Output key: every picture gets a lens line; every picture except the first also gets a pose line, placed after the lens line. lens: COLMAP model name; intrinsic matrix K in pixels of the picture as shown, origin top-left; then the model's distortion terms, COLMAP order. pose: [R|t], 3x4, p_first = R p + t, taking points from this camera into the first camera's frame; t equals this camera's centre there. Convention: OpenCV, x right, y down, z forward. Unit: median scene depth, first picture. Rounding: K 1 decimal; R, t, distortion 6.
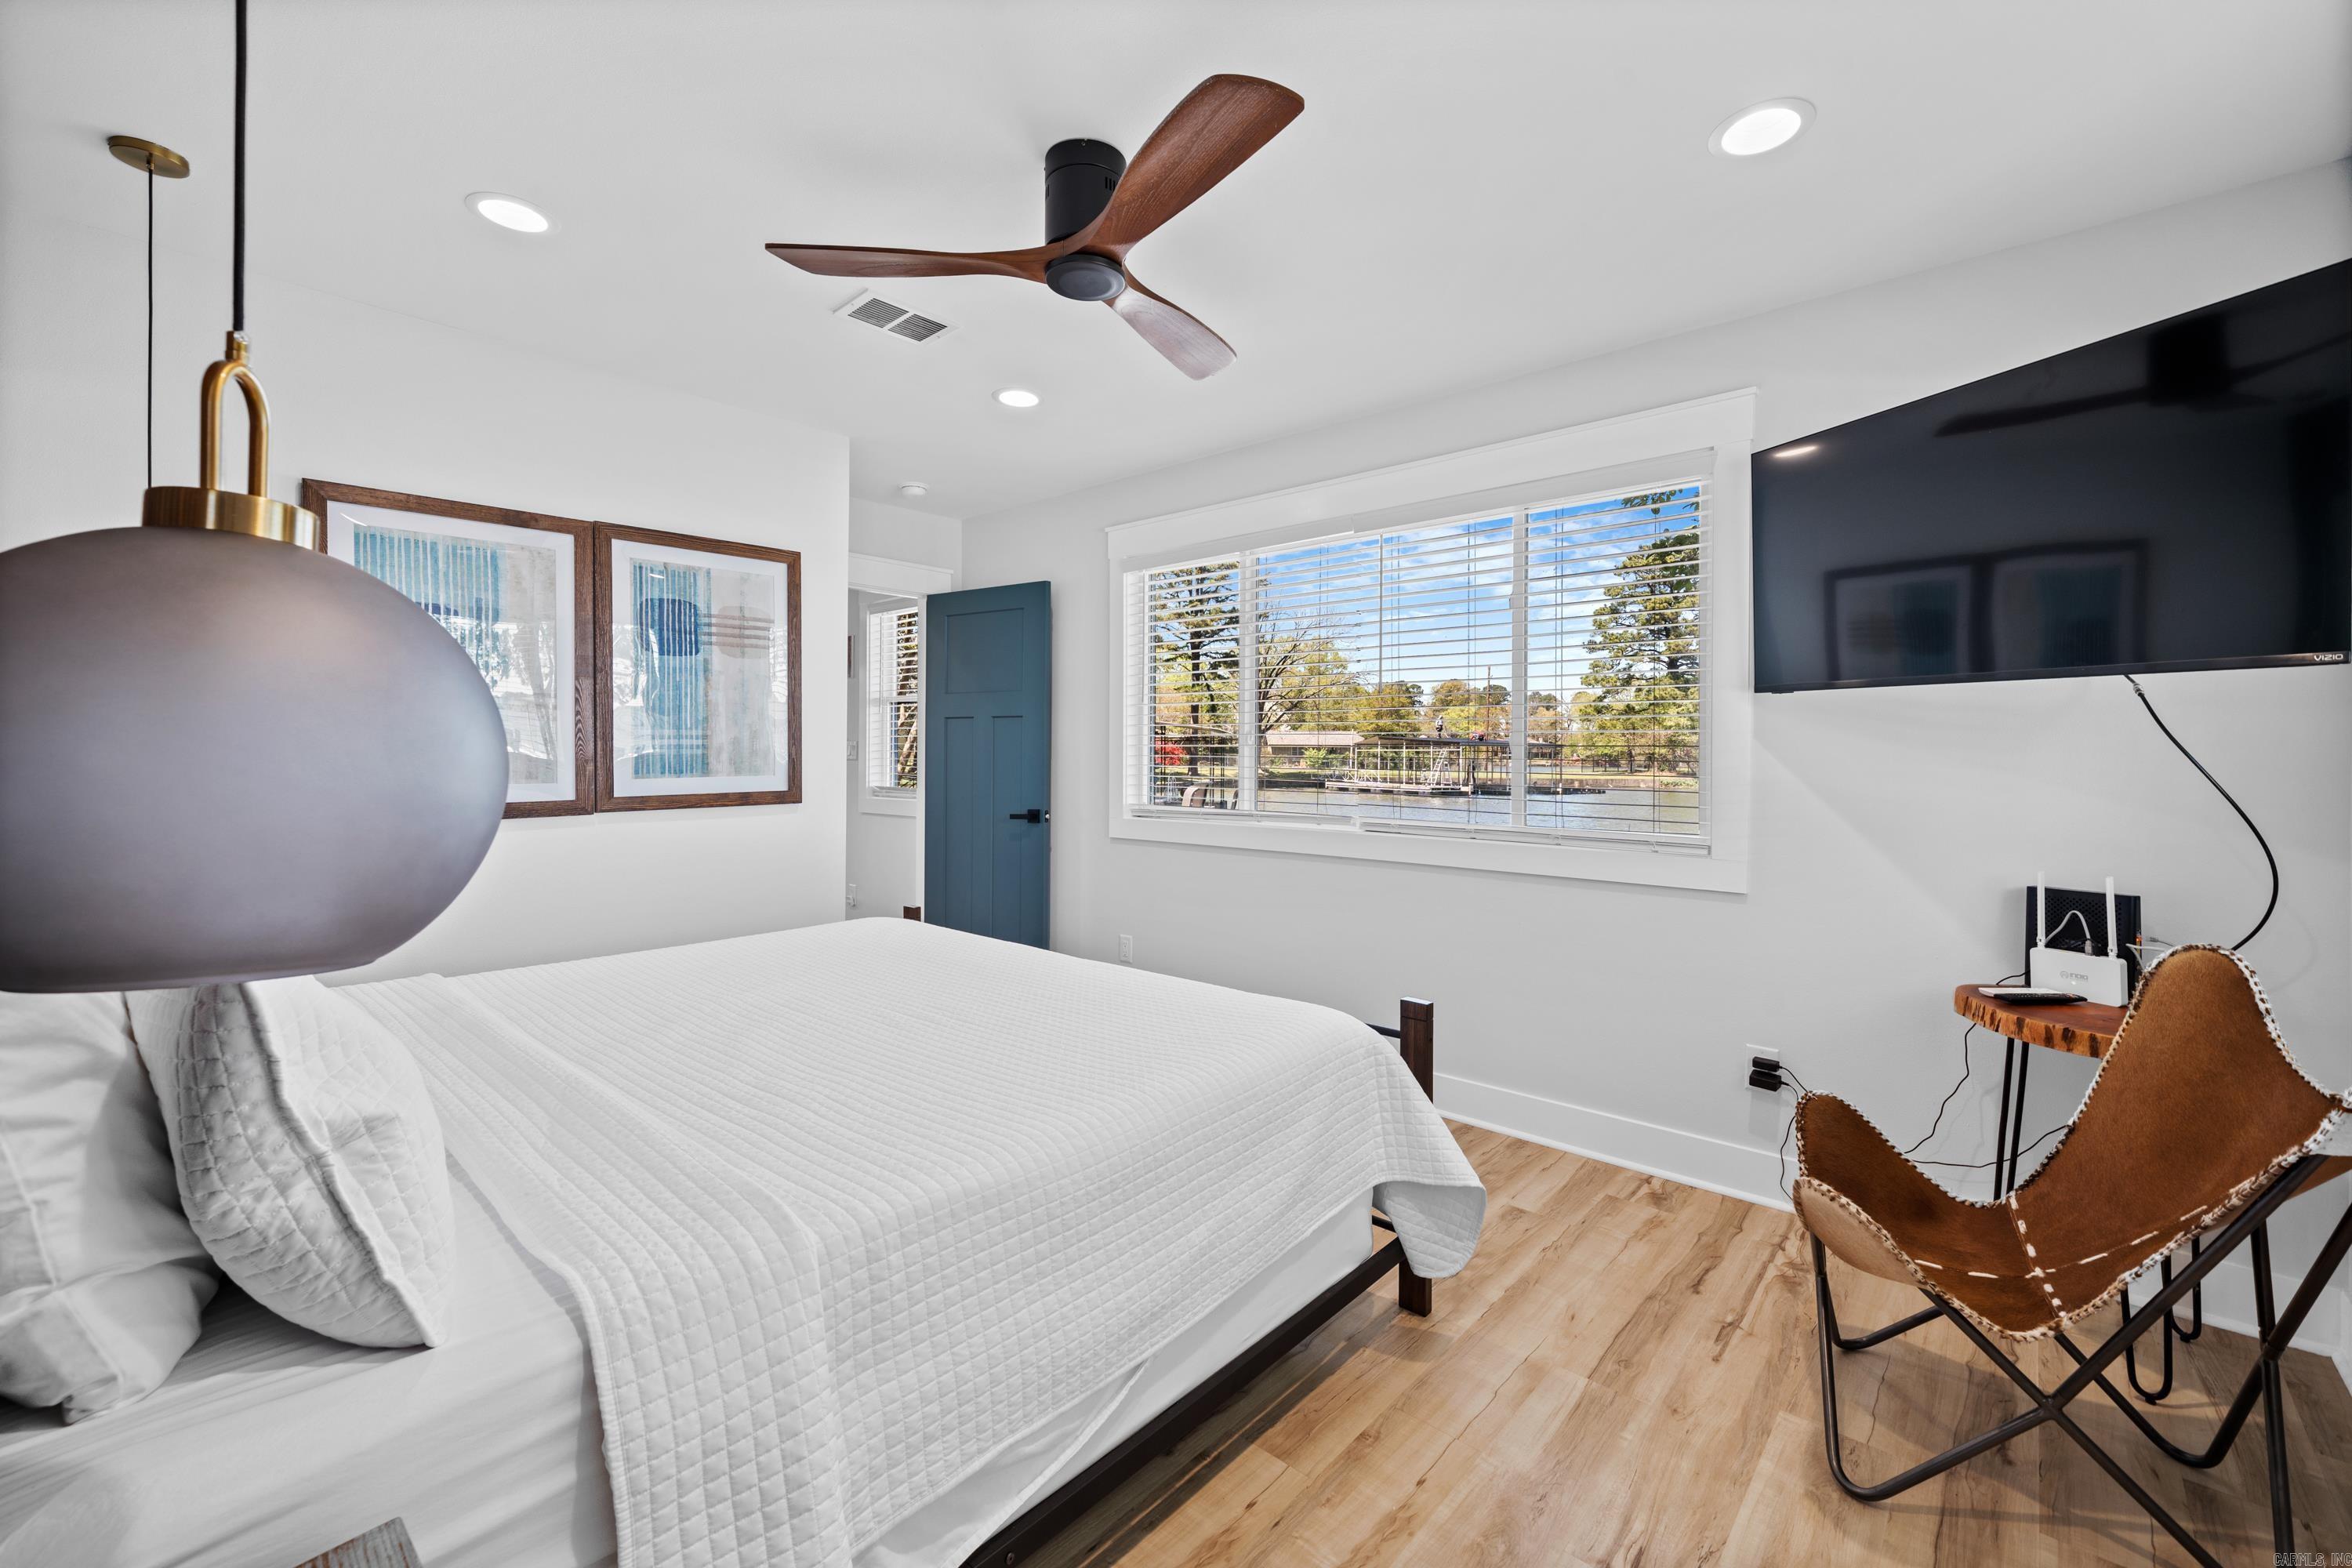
lens RADIAL K [[962.2, 0, 1163.5], [0, 962.2, 772.1], [0, 0, 1]] dist [0.000900, 0.000031]
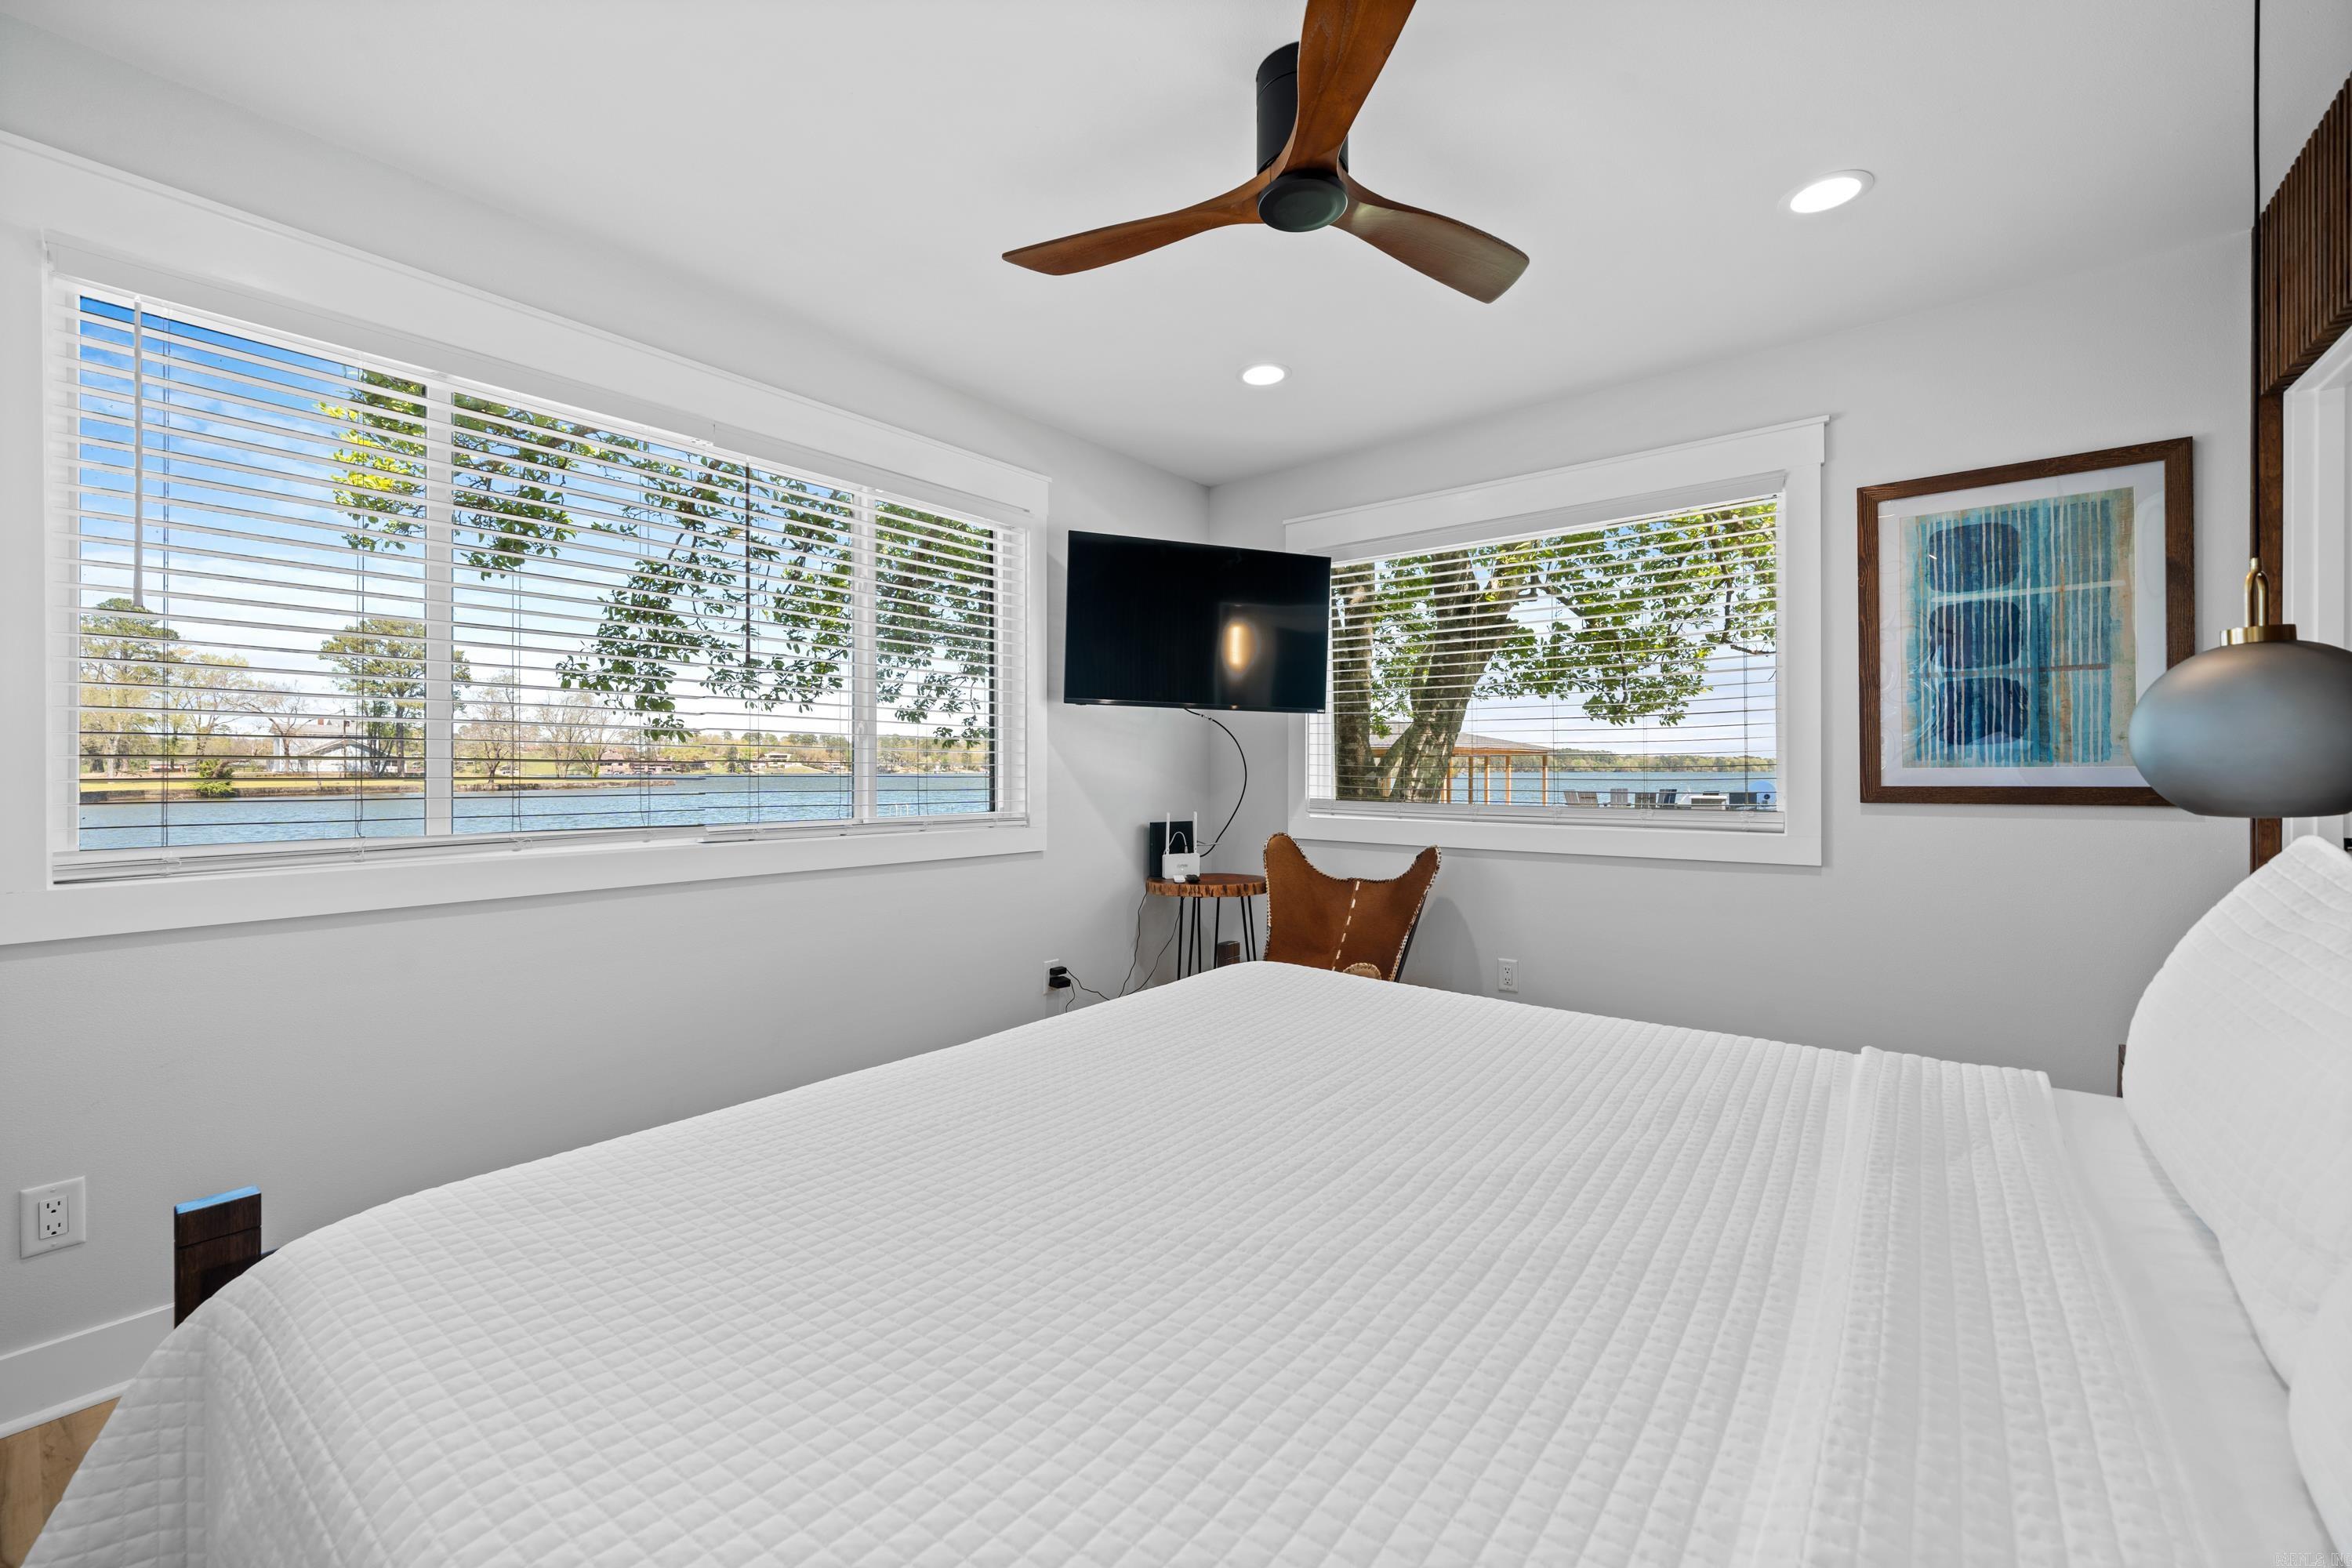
lens RADIAL K [[962.2, 0, 1163.5], [0, 962.2, 772.1], [0, 0, 1]] dist [0.000900, 0.000031]
pose [[-0.068996, -0.009118, 0.997575, -0.913566], [0.018995, 0.999765, 0.010452, 0.006956], [-0.997436, 0.019670, -0.068806, 1.114490]]
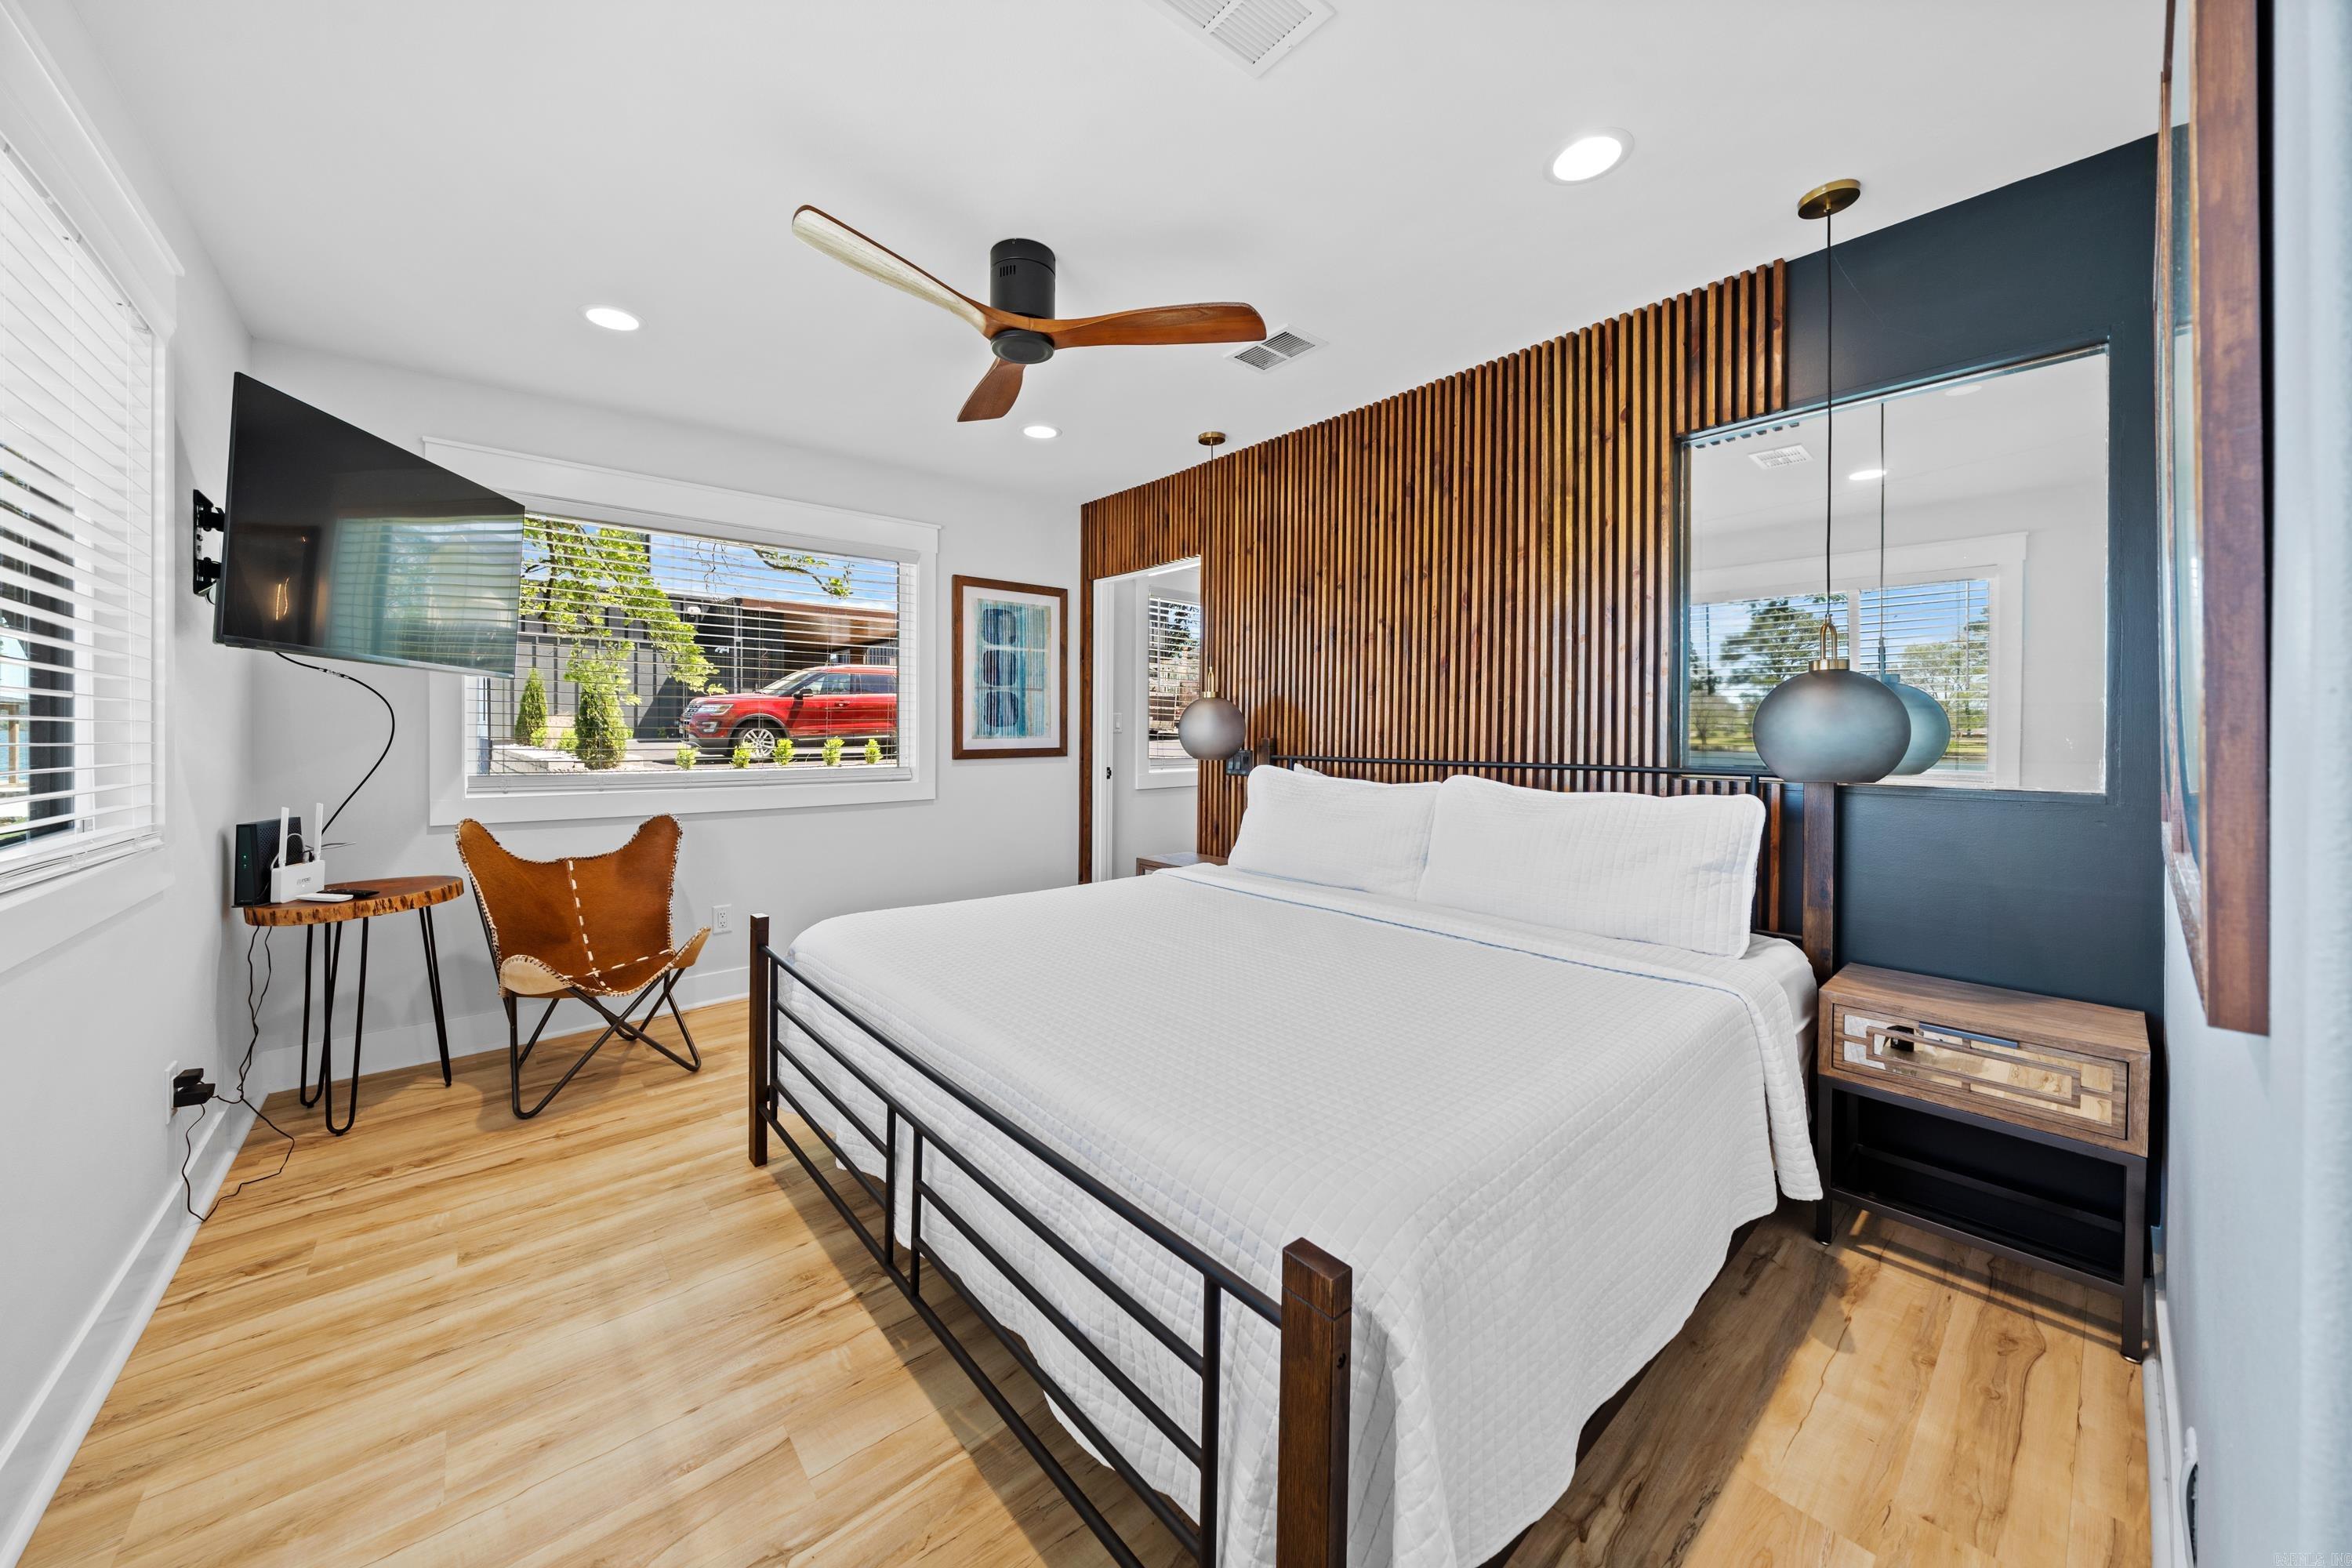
lens RADIAL K [[813.0, 0, 1169.6], [0, 813.0, 733.1], [0, 0, 1]] dist [-0.000672, -0.000013]
pose [[-0.992432, -0.009156, 0.122454, -0.378929], [-0.006842, 0.999790, 0.019302, -0.022041], [-0.122605, 0.018318, -0.992287, 1.897325]]
